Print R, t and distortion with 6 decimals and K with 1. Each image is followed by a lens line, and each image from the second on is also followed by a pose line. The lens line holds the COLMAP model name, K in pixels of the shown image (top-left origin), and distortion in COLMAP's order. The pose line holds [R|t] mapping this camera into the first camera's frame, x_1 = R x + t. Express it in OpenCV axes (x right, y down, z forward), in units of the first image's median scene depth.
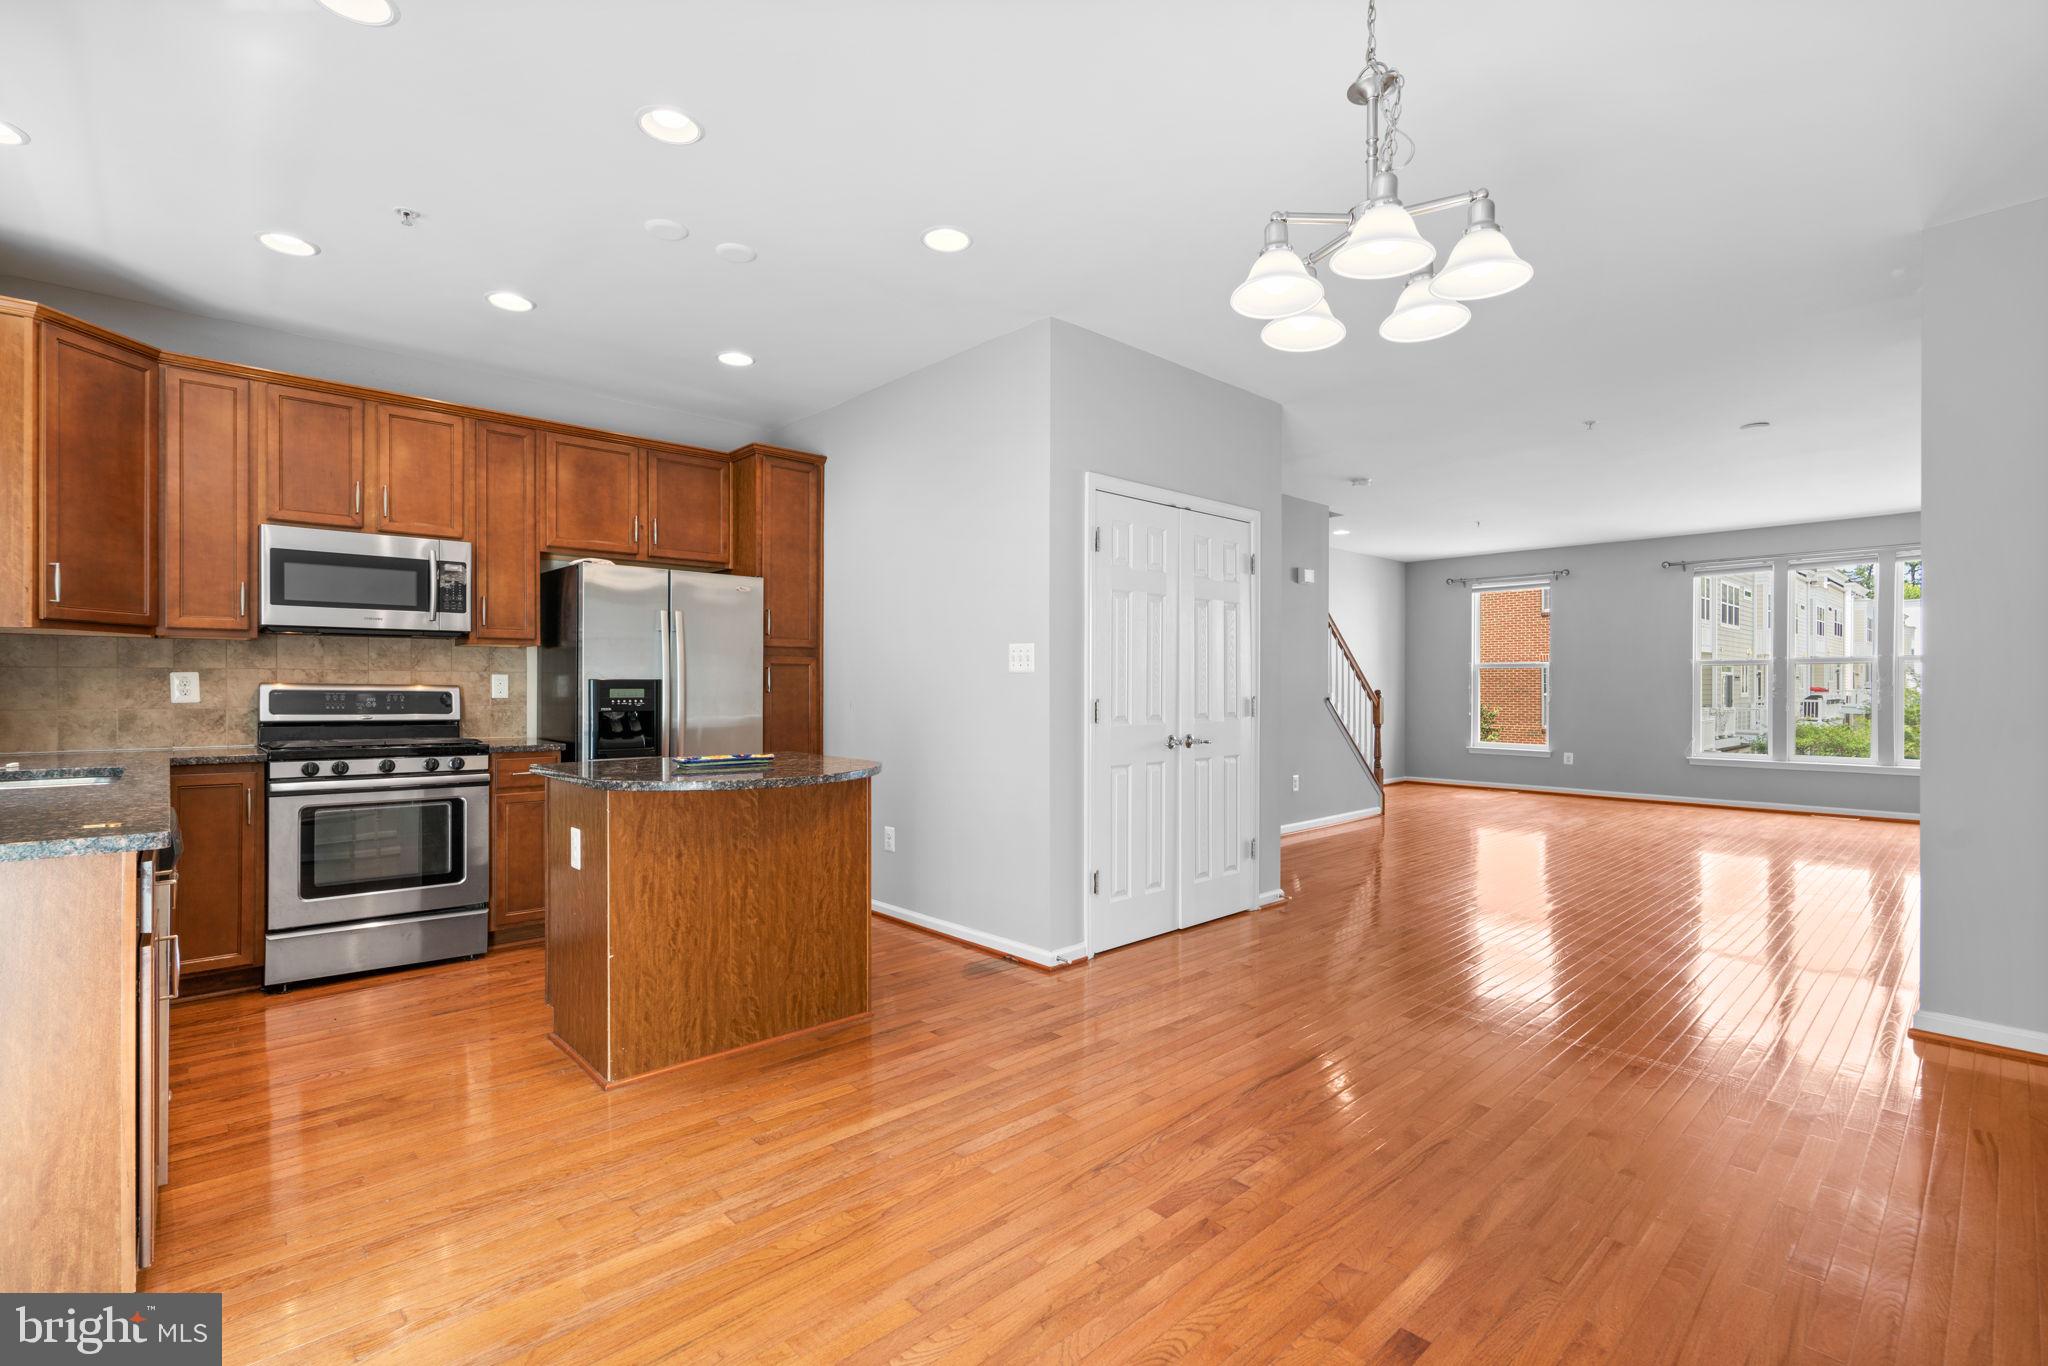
lens RADIAL K [[927.5, 0, 1019.7], [0, 927.5, 687.5], [0, 0, 1]] dist [-0.014655, 0.004671]
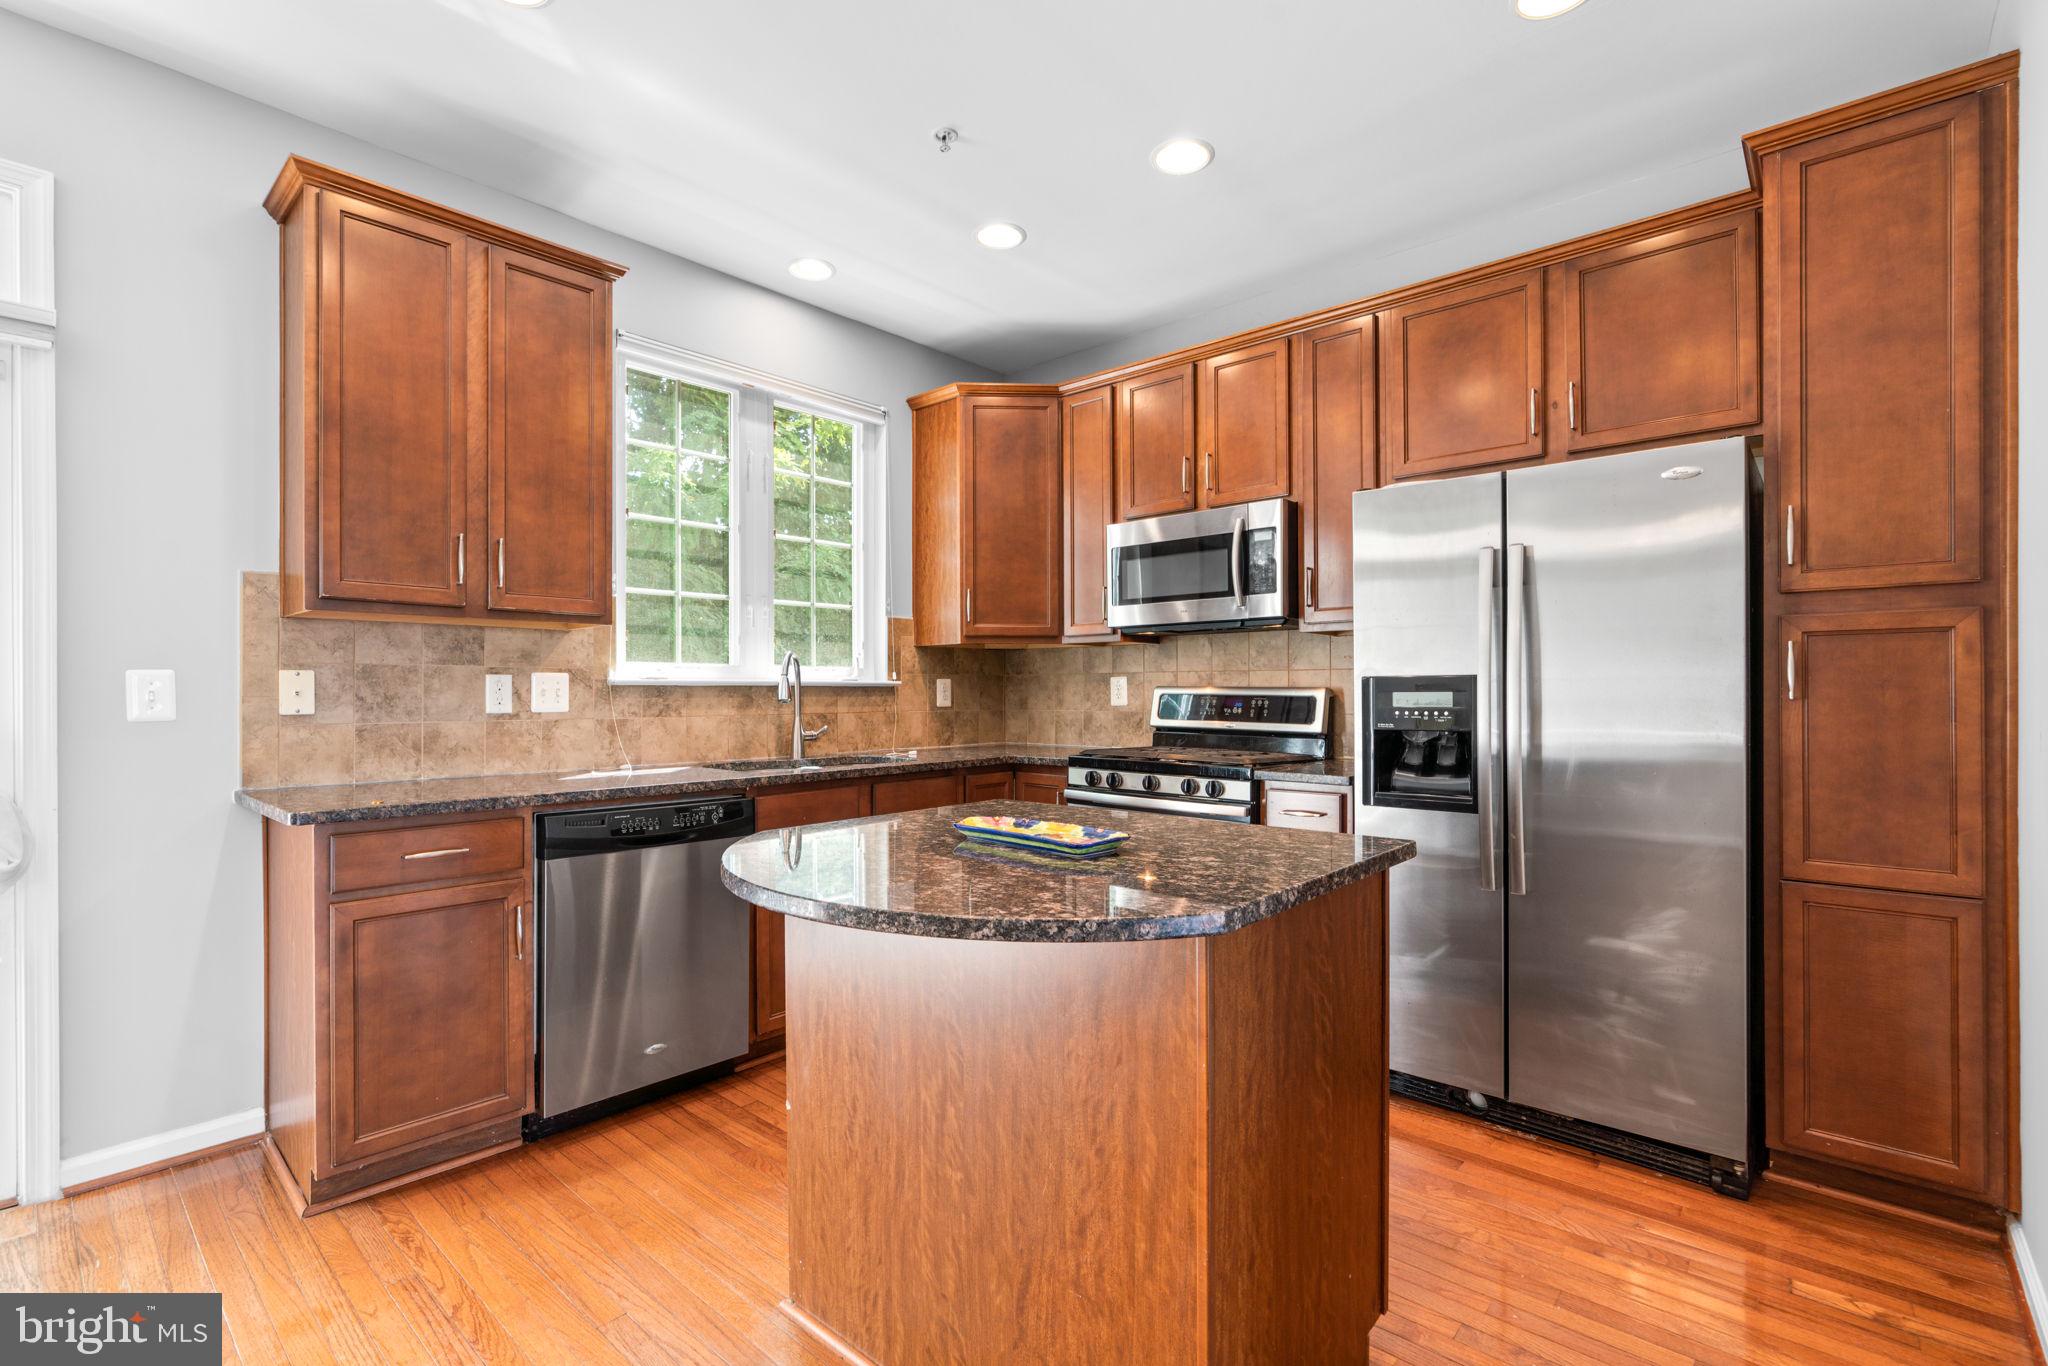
lens RADIAL K [[927.5, 0, 1014.6], [0, 927.5, 692.0], [0, 0, 1]] dist [-0.014655, 0.004671]
pose [[0.089672, -0.000719, -0.995971, 0.149156], [0.003050, 0.999995, -0.000447, 0.000974], [0.995967, -0.002998, 0.089674, 0.760892]]
